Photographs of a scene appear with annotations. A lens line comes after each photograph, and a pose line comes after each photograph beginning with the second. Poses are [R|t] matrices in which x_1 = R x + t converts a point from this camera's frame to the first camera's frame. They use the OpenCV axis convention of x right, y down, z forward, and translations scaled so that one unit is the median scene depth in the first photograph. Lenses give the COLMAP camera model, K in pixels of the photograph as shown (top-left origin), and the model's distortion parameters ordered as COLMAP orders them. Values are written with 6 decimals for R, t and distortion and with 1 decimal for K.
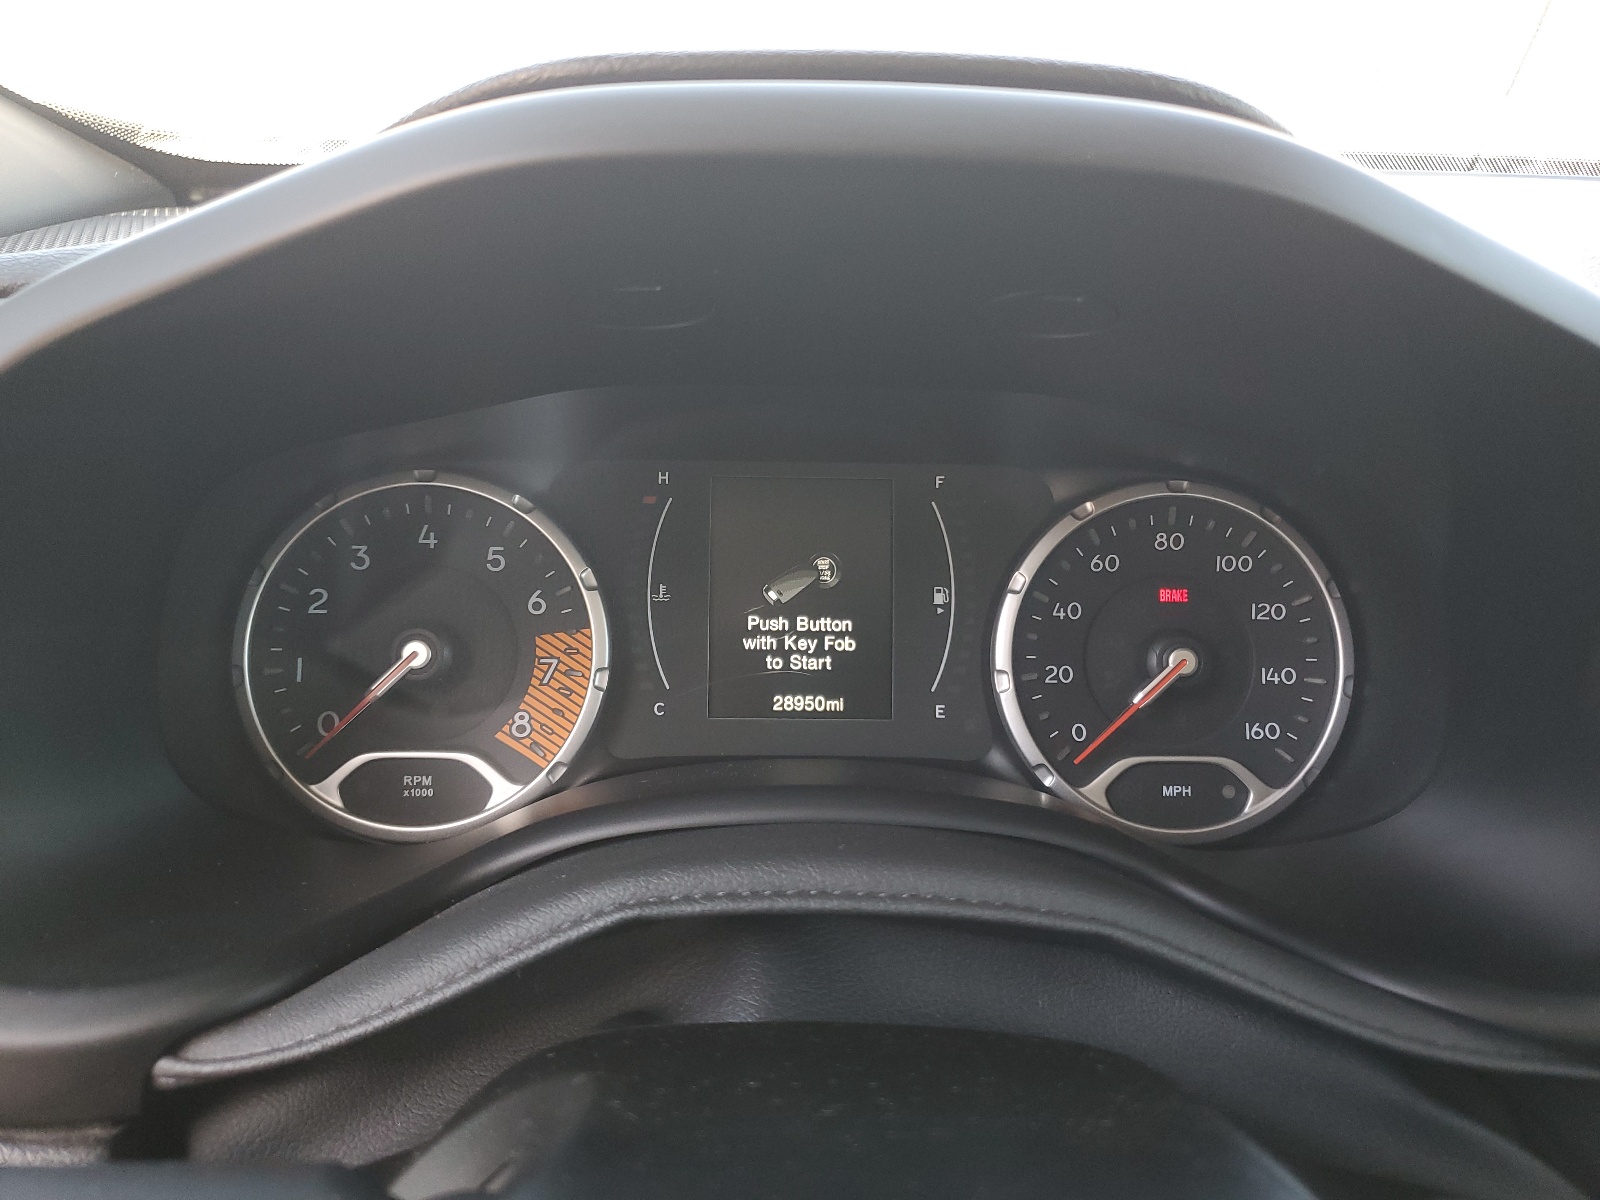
lens RADIAL K [[1209.3, 0, 802.8], [0, 1209.3, 599.9], [0, 0, 1]] dist [0.000364, 0.000514]
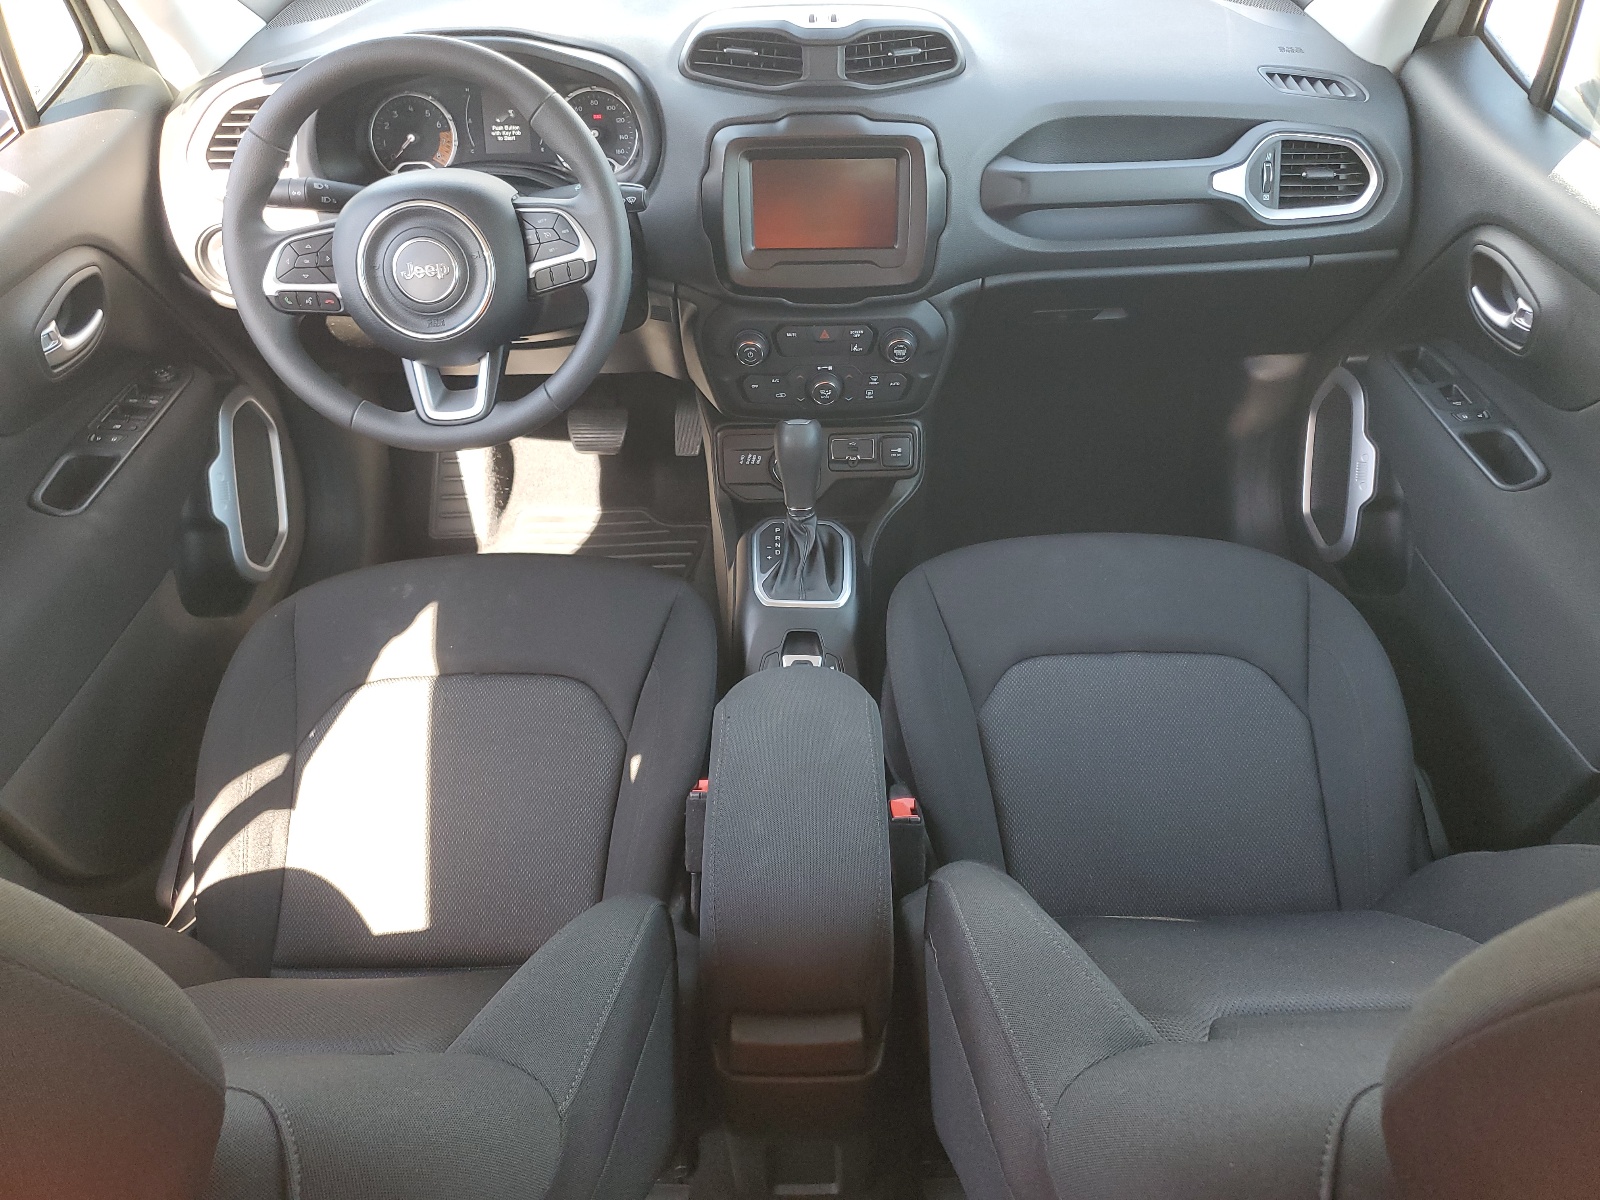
lens RADIAL K [[1209.3, 0, 792.8], [0, 1209.3, 605.1], [0, 0, 1]] dist [0.000364, 0.000514]
pose [[0.994701, -0.066056, 0.078782, 0.537867], [0.032435, 0.928773, 0.369227, 0.041013], [-0.097560, -0.364715, 0.925994, -3.454030]]
